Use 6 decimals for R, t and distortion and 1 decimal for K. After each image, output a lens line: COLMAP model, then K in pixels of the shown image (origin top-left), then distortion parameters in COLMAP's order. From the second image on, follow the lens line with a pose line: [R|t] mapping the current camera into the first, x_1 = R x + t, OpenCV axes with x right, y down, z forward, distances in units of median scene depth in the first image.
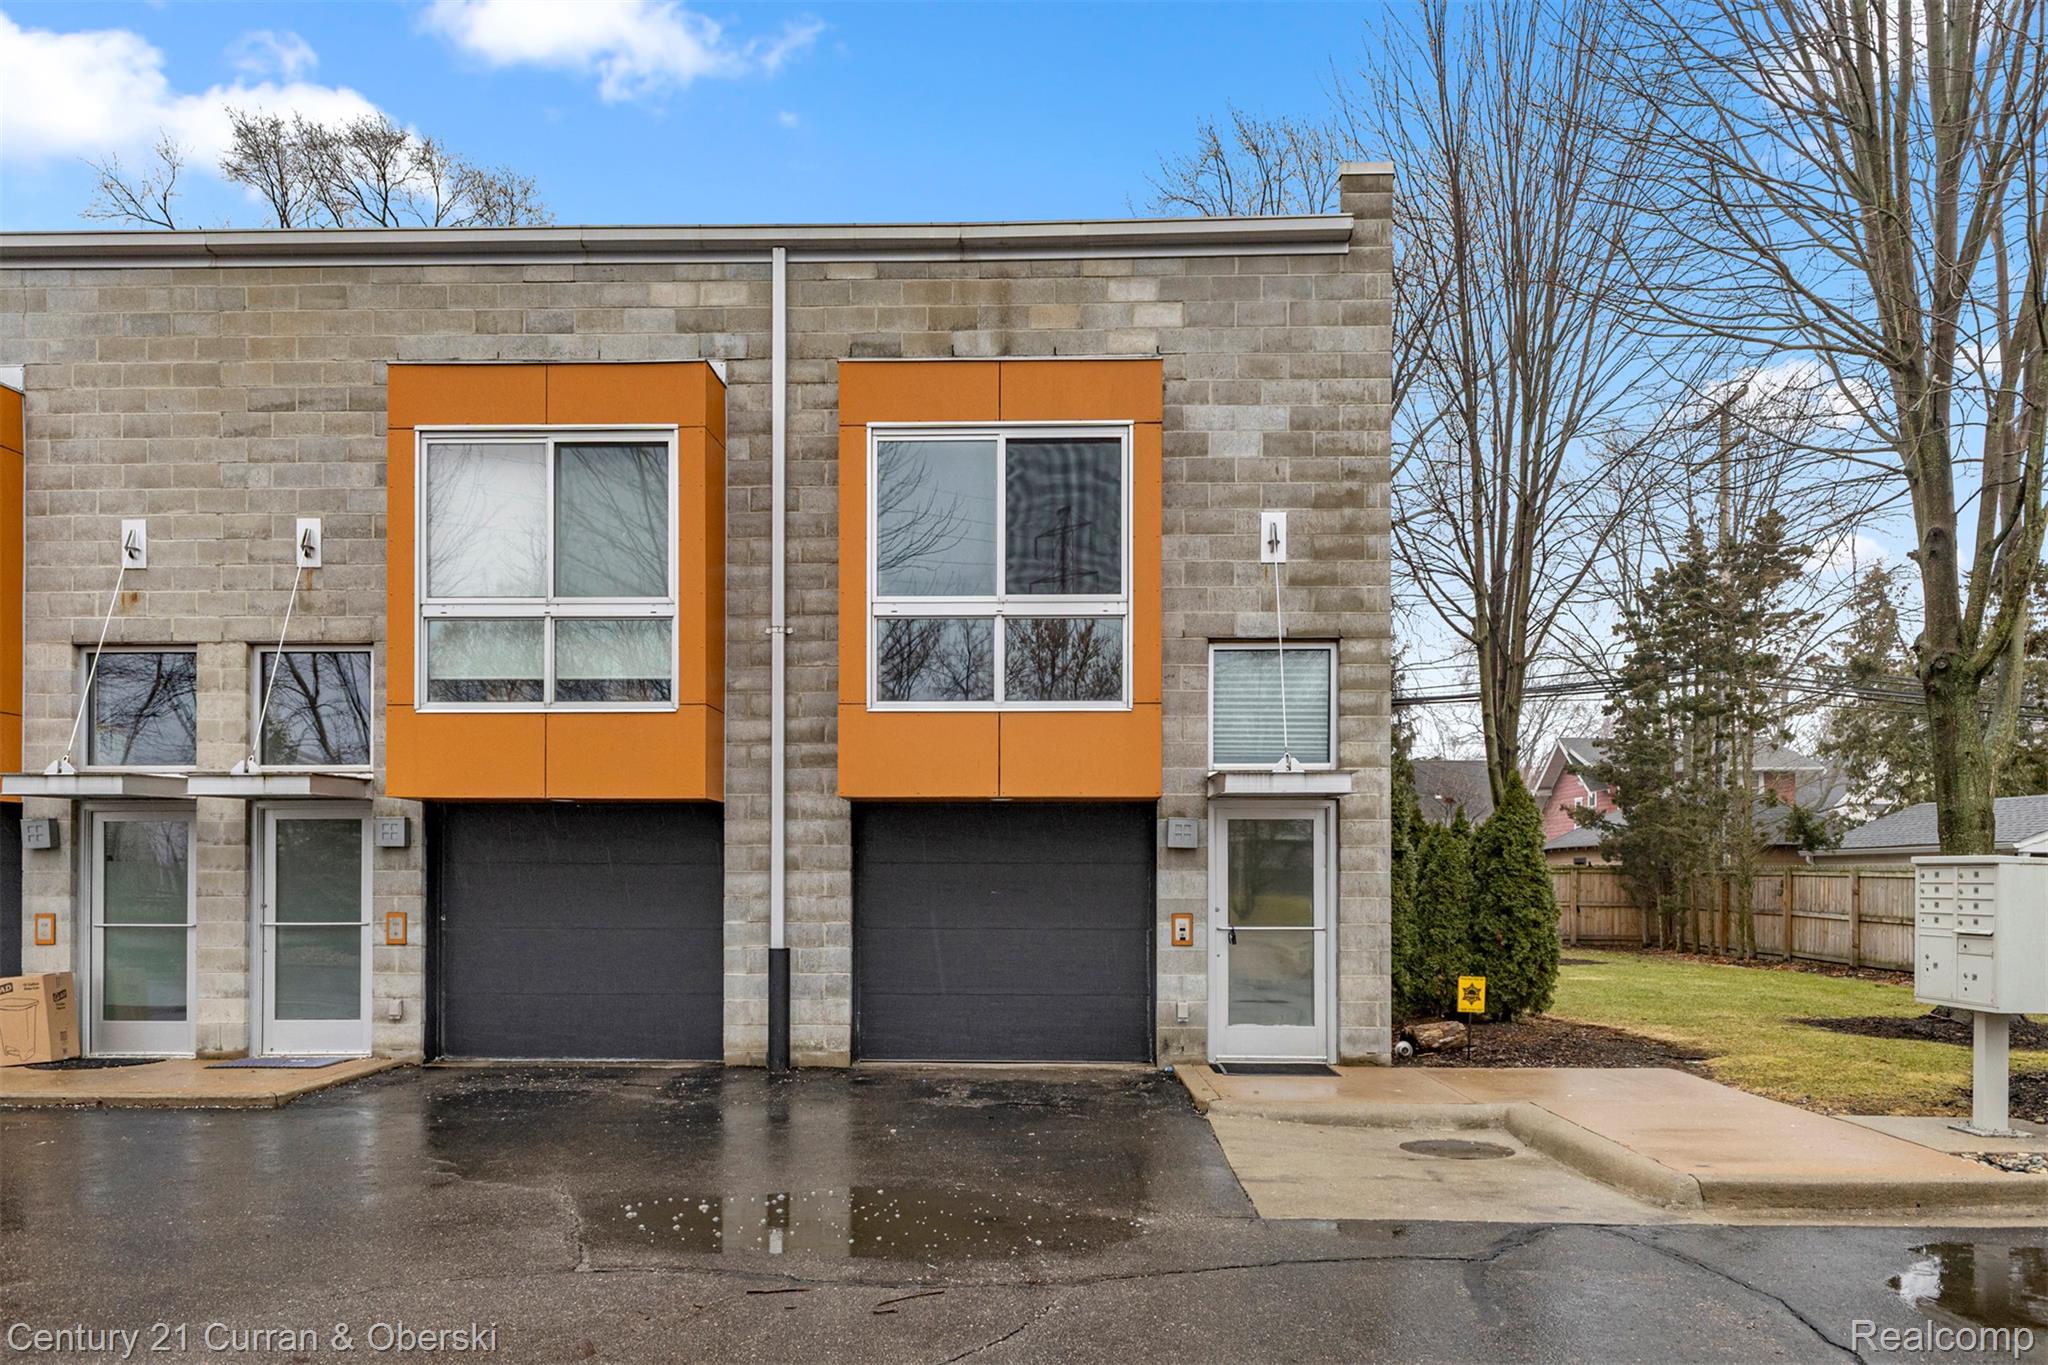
lens RADIAL K [[2754.9, 0, 1024.0], [0, 2754.9, 682.5], [0, 0, 1]] dist [0.084135, -0.039741]
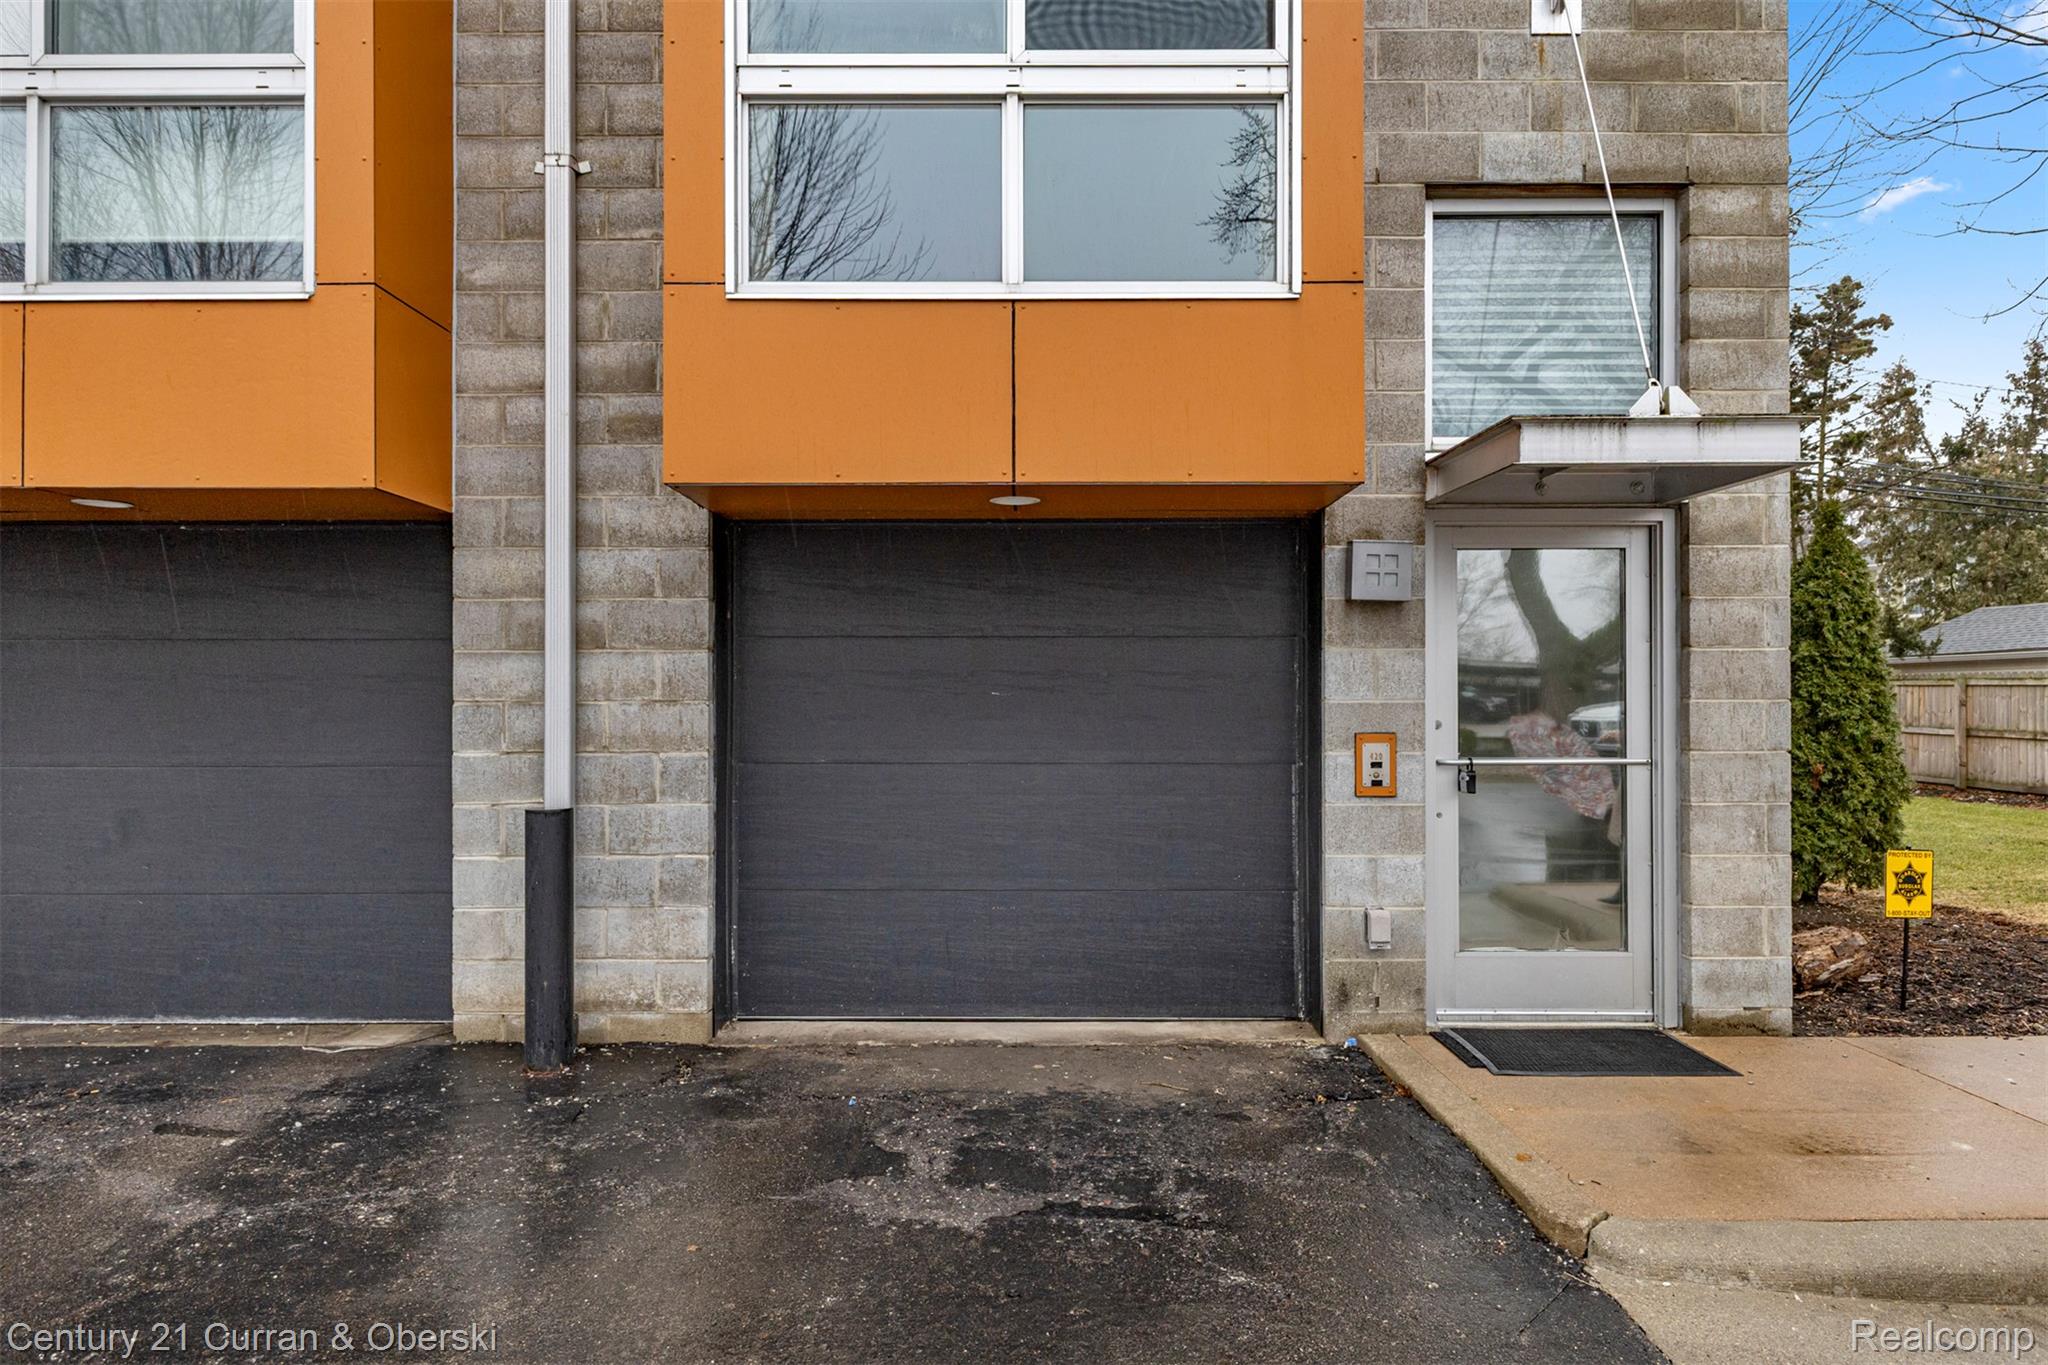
lens RADIAL K [[1315.4, 0, 1046.6], [0, 1315.4, 694.1], [0, 0, 1]] dist [0.007196, -0.000717]
pose [[0.998215, -0.001828, 0.059690, -0.016346], [-0.001505, 0.998443, 0.055760, 0.062882], [-0.059699, -0.055750, 0.996658, 0.759072]]
